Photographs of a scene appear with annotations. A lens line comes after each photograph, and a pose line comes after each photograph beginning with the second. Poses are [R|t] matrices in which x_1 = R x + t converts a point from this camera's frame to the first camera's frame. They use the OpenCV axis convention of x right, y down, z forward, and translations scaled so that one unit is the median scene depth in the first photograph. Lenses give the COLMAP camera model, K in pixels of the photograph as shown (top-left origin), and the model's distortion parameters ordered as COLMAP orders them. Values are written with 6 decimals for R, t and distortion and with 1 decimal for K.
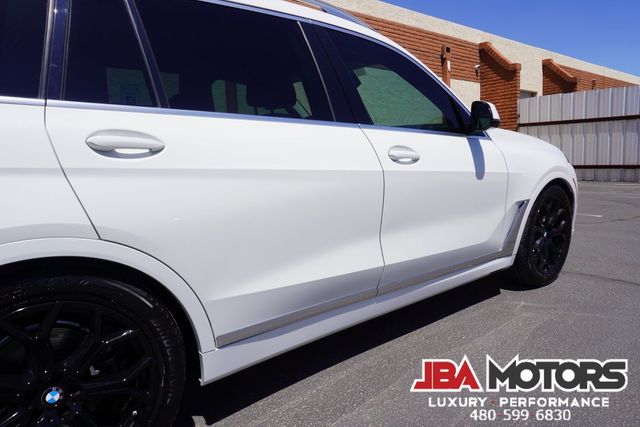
lens RADIAL K [[423.7, 0, 321.0], [0, 423.7, 212.8], [0, 0, 1]] dist [-0.038844, 0.017495]
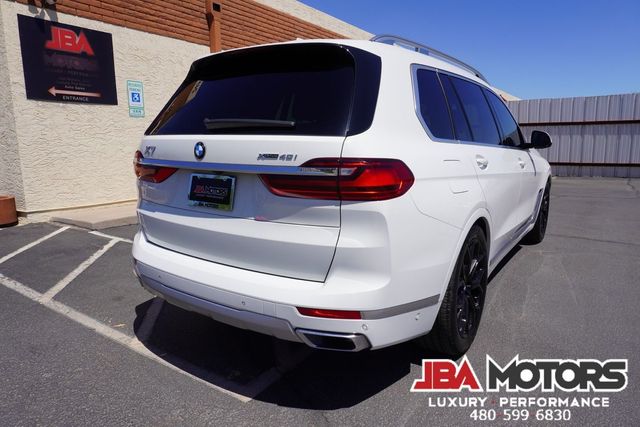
lens RADIAL K [[423.7, 0, 321.0], [0, 423.7, 212.8], [0, 0, 1]] dist [-0.038844, 0.017495]
pose [[0.956204, -0.026299, 0.291516, -0.200496], [0.019735, 0.999482, 0.025434, 0.001167], [-0.292034, -0.018567, 0.956228, -0.080361]]
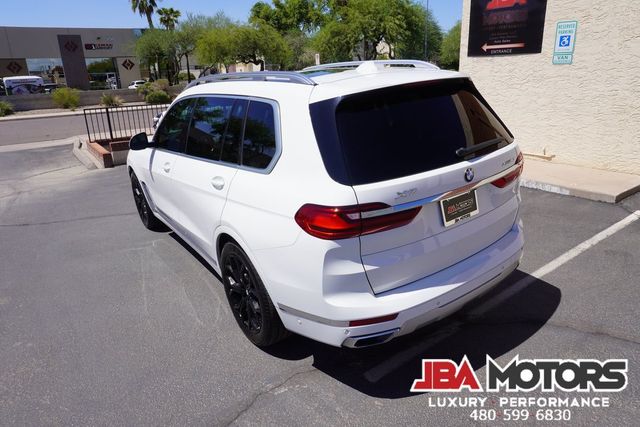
lens RADIAL K [[423.7, 0, 321.0], [0, 423.7, 212.8], [0, 0, 1]] dist [-0.038844, 0.017495]
pose [[-0.063657, 0.363458, -0.929433, 0.329731], [-0.075757, 0.926875, 0.367646, -0.130701], [0.995092, 0.093814, -0.031468, 0.331724]]
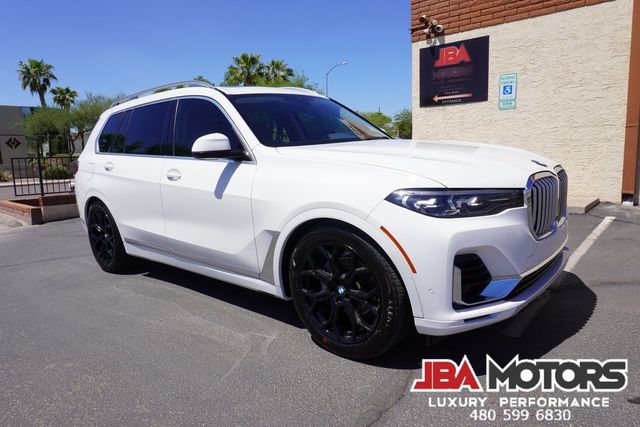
lens RADIAL K [[424.6, 0, 320.0], [0, 424.6, 213.5], [0, 0, 1]] dist [-0.044159, 0.026479]
pose [[0.173856, 0.174571, -0.969175, 0.330228], [-0.091487, 0.982769, 0.160608, -0.053073], [0.980512, 0.060745, 0.186831, 0.218446]]
